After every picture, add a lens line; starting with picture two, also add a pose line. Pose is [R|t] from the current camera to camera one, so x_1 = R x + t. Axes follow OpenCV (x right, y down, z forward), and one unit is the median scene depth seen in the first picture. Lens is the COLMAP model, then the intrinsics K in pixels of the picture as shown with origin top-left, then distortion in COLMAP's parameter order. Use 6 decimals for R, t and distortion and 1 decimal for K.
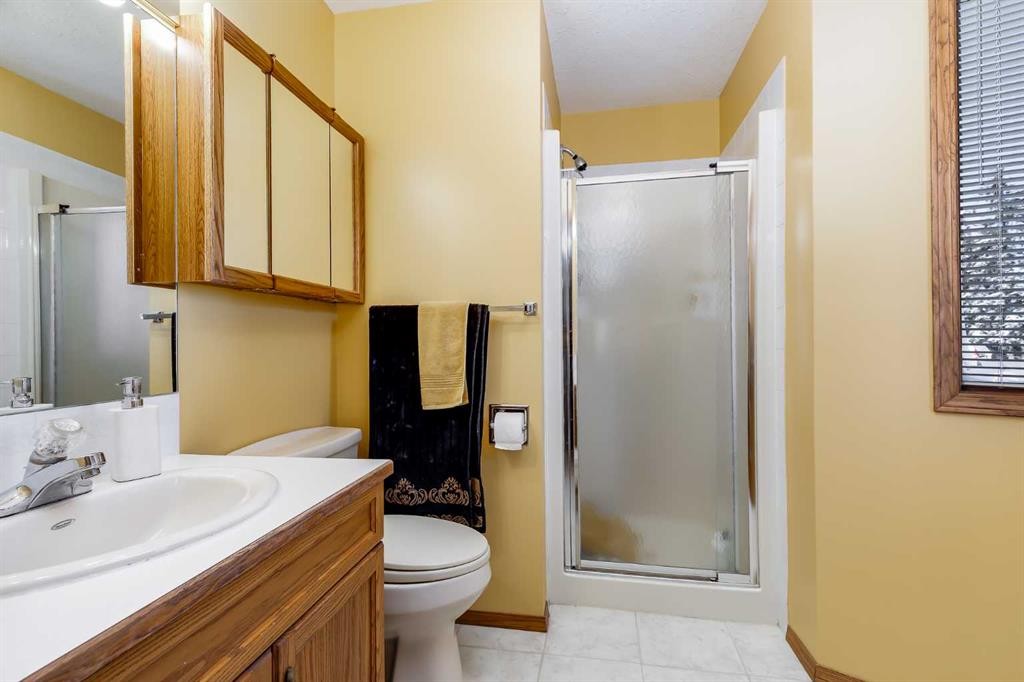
lens RADIAL K [[466.7, 0, 518.3], [0, 466.7, 337.9], [0, 0, 1]] dist [0.011312, -0.000084]
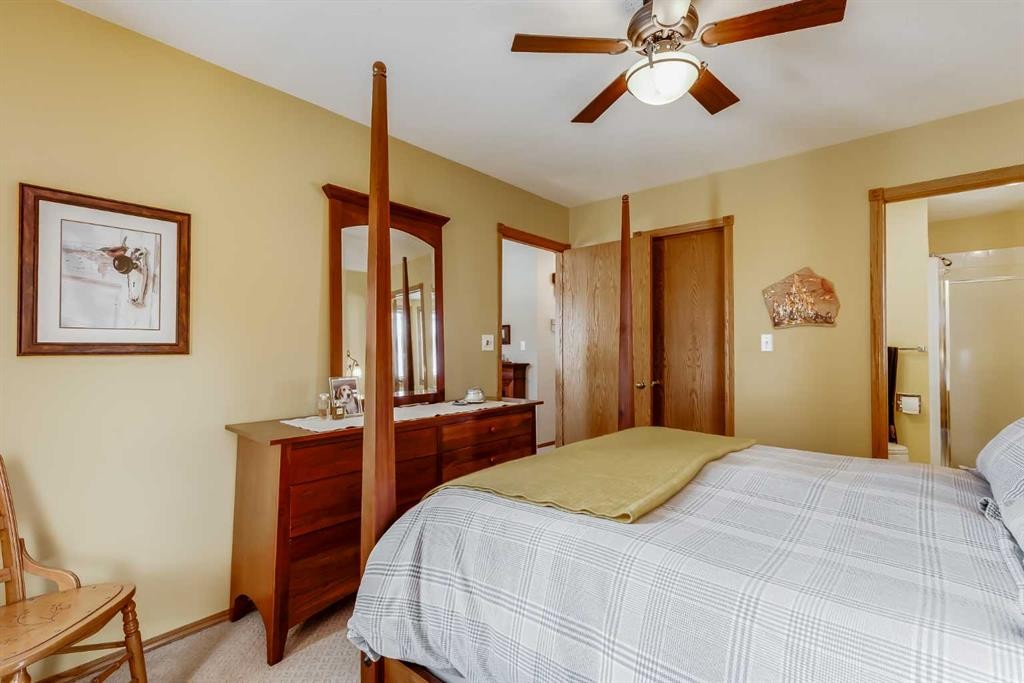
lens RADIAL K [[466.7, 0, 518.3], [0, 466.7, 338.4], [0, 0, 1]] dist [0.011312, -0.000084]
pose [[0.854873, 0.001055, -0.518837, -0.437854], [-0.006701, 0.999937, -0.009007, -0.081049], [0.518794, 0.011177, 0.854826, -1.808290]]
